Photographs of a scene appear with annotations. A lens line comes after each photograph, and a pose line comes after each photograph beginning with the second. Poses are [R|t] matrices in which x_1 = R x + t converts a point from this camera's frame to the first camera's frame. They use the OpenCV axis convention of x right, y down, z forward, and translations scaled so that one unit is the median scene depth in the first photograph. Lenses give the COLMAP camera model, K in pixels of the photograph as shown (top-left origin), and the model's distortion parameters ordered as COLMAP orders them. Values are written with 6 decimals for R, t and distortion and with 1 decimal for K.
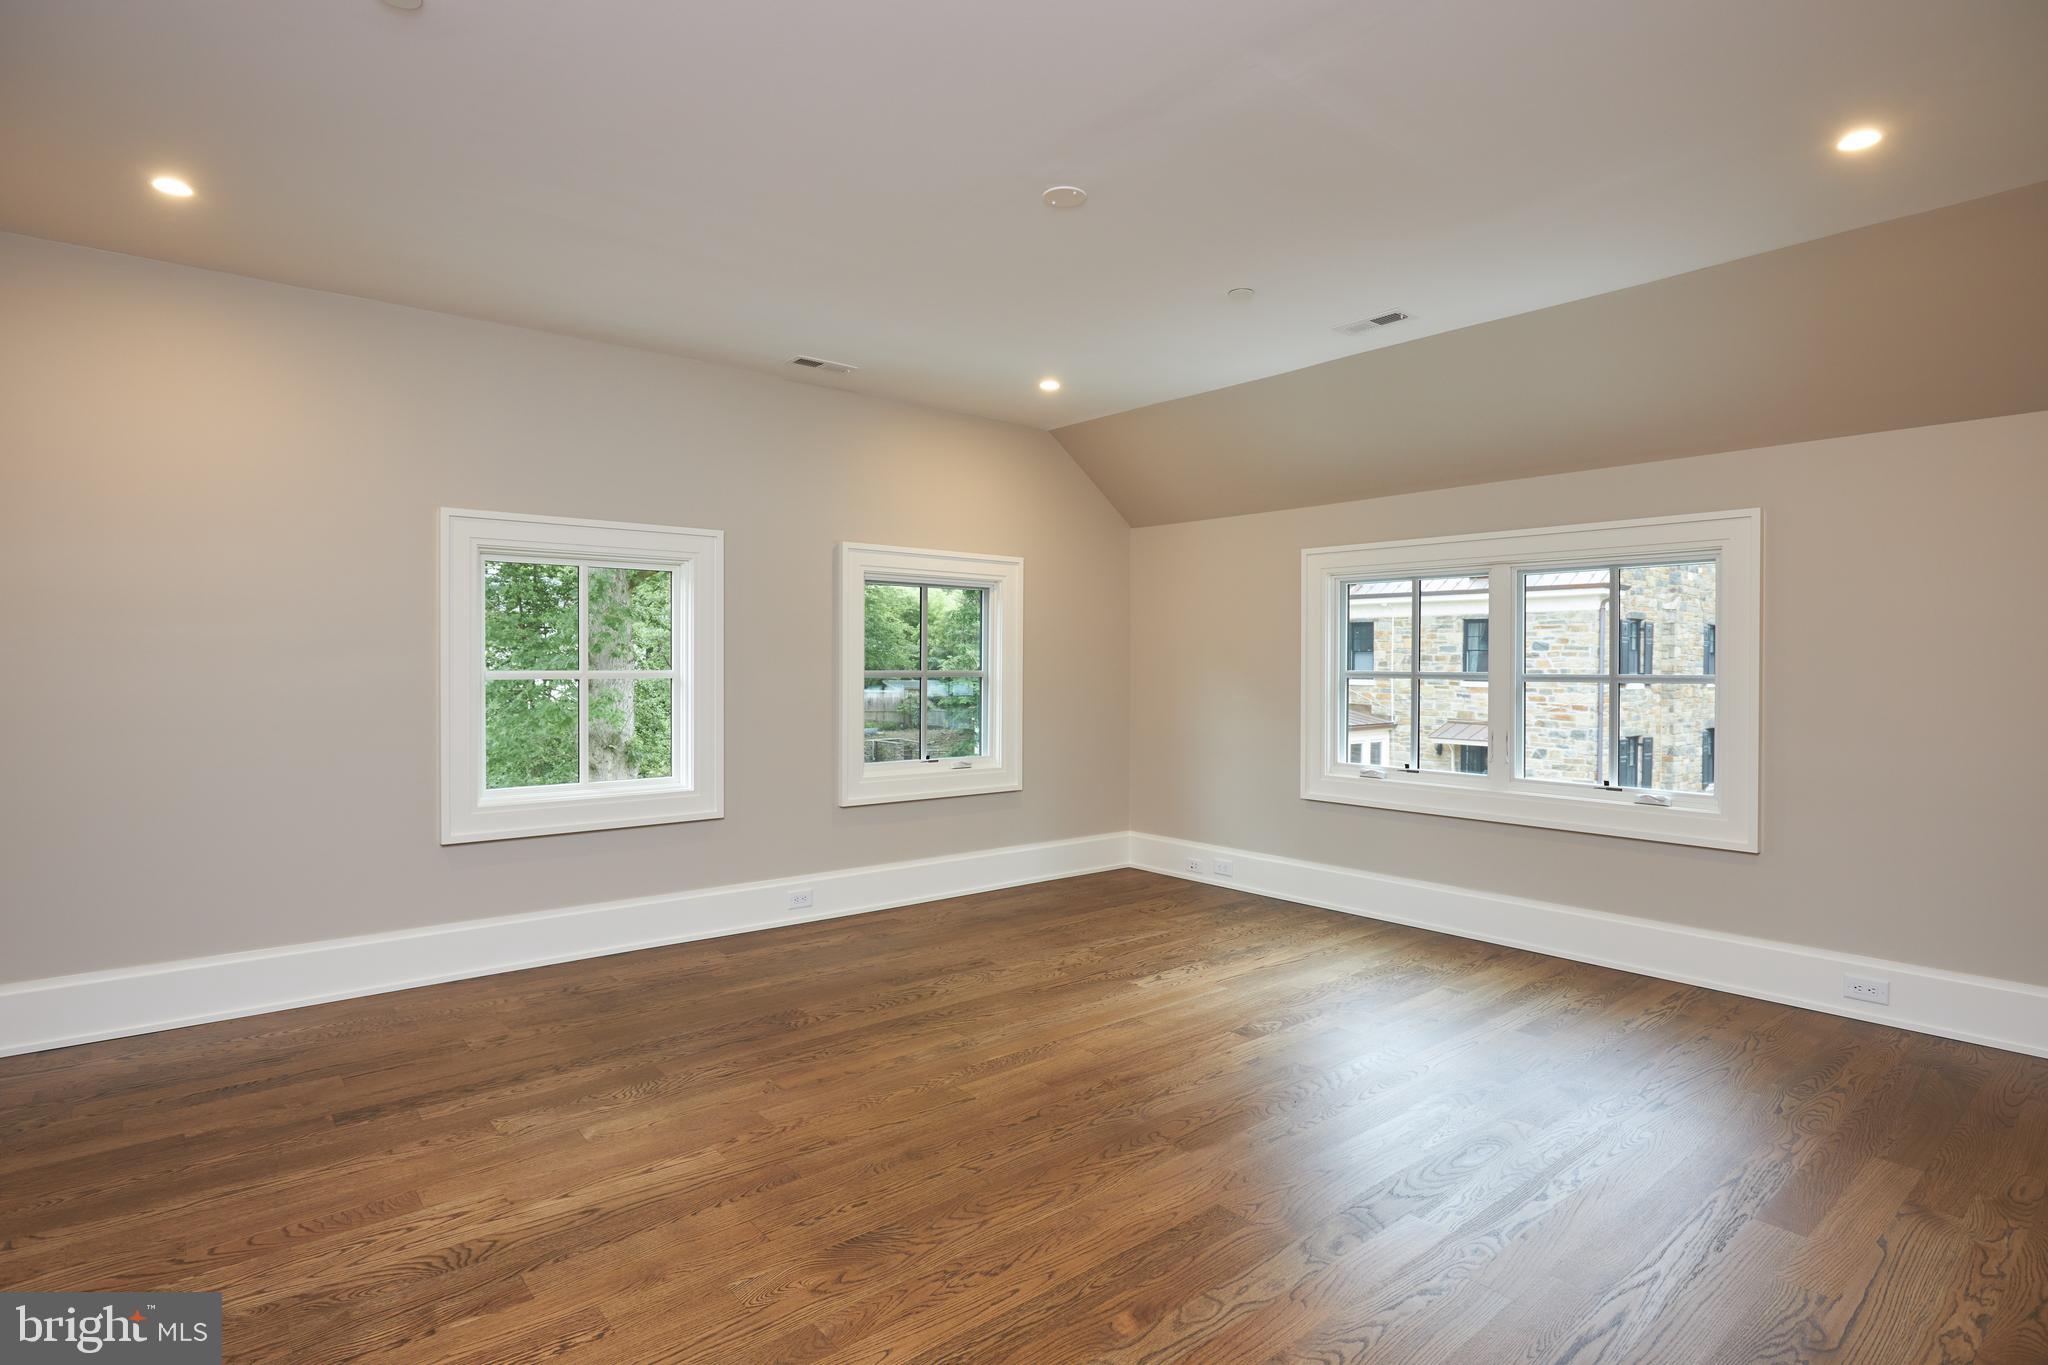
lens RADIAL K [[1073.5, 0, 1030.6], [0, 1073.5, 681.7], [0, 0, 1]] dist [-0.001033, -0.000821]
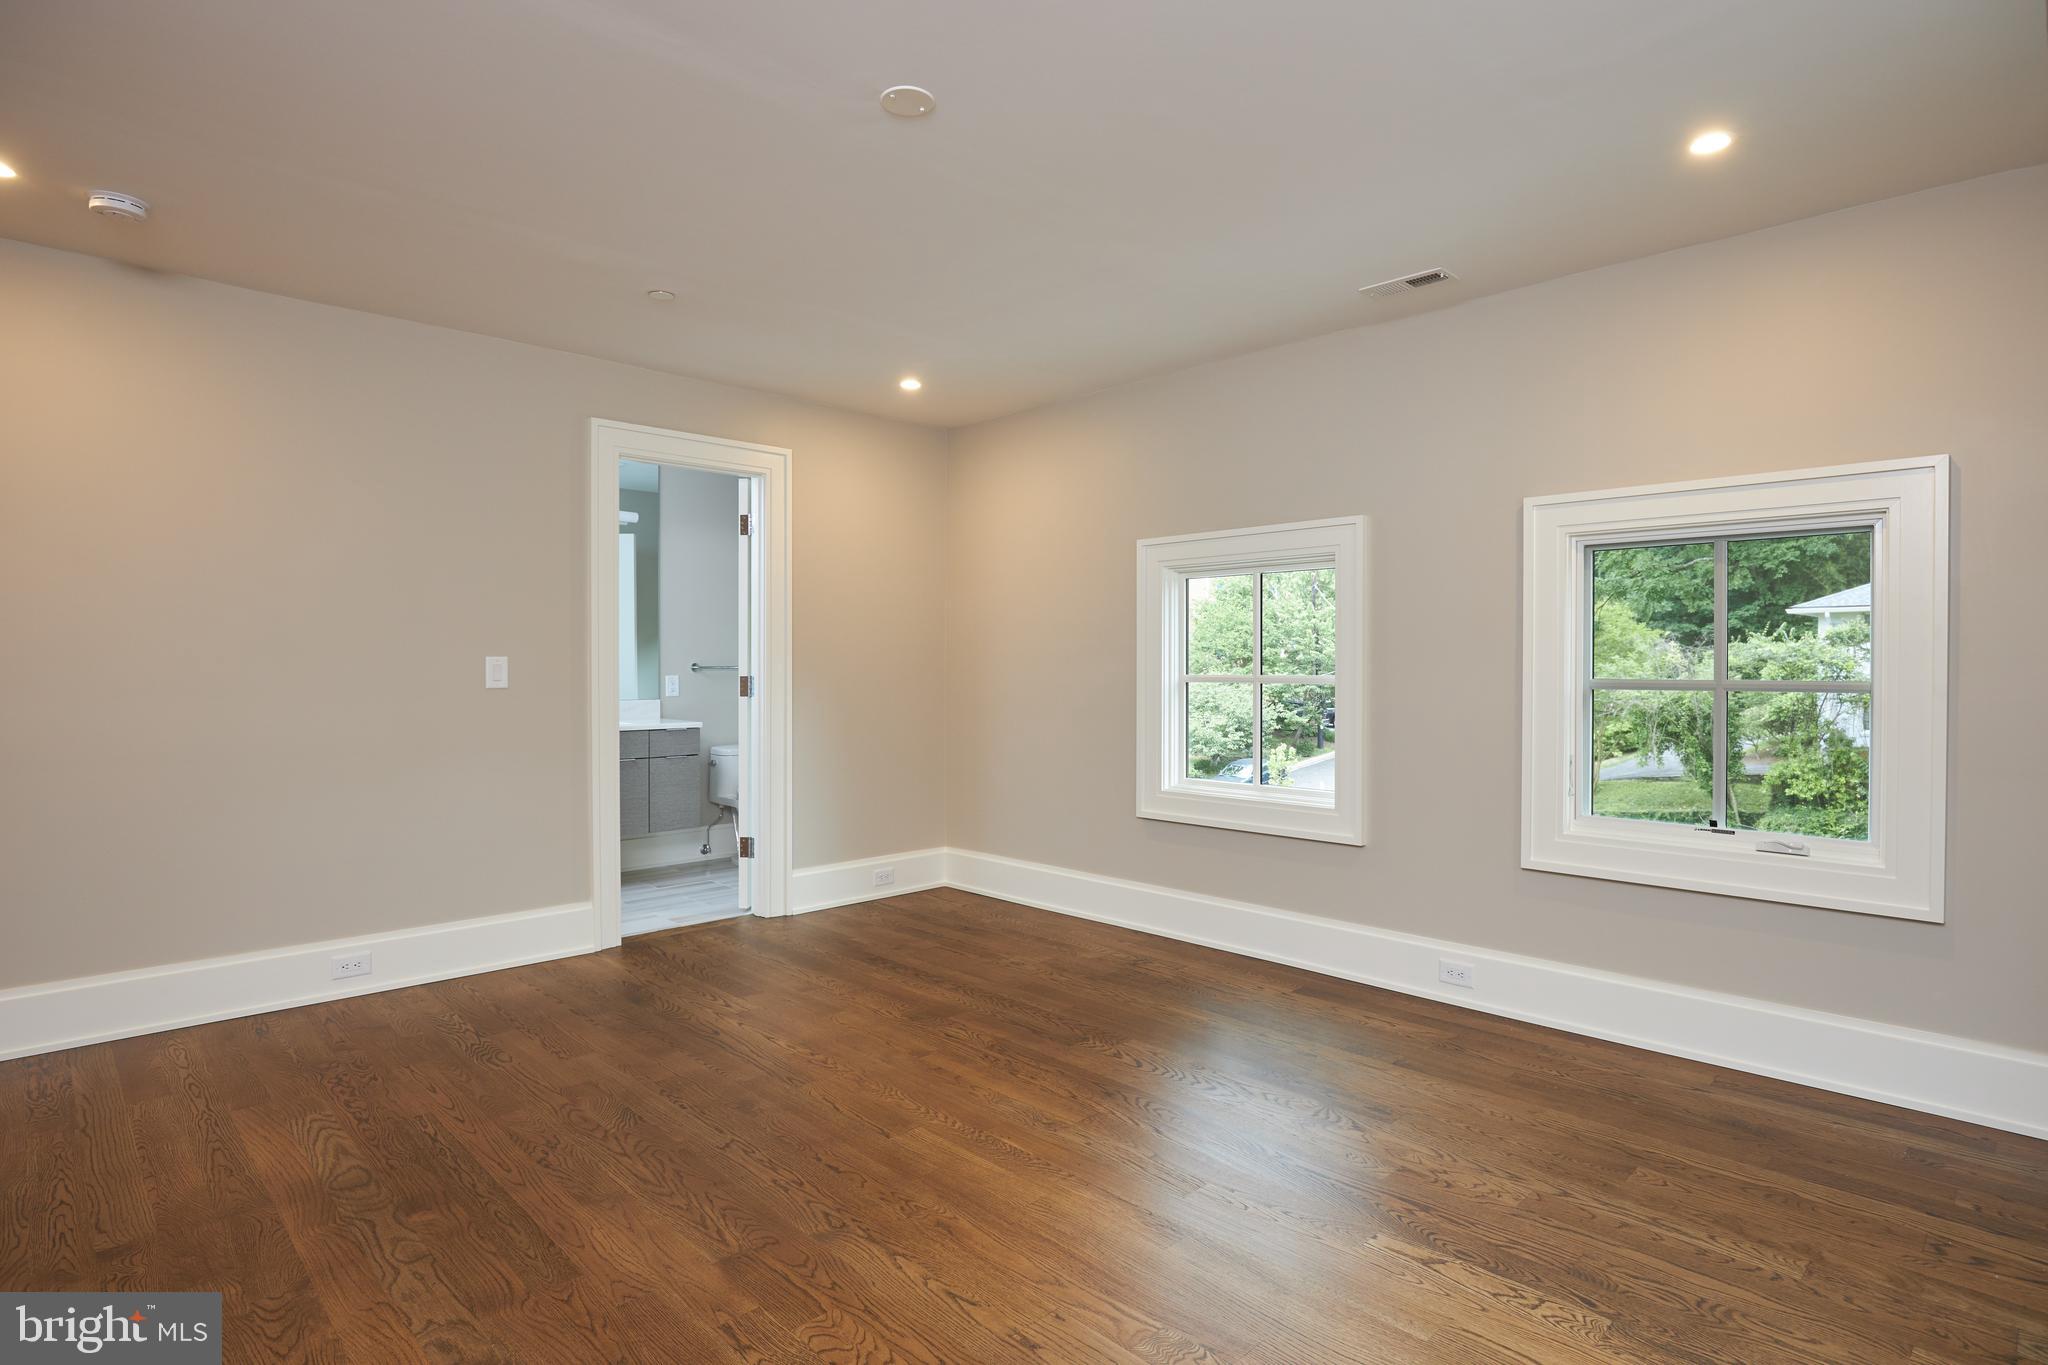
lens RADIAL K [[1073.5, 0, 1030.6], [0, 1073.5, 681.7], [0, 0, 1]] dist [-0.001033, -0.000821]
pose [[0.062576, 0.010400, -0.997986, 2.947013], [-0.018920, 0.999778, 0.009233, -0.044853], [0.997861, 0.018305, 0.062759, 3.579359]]
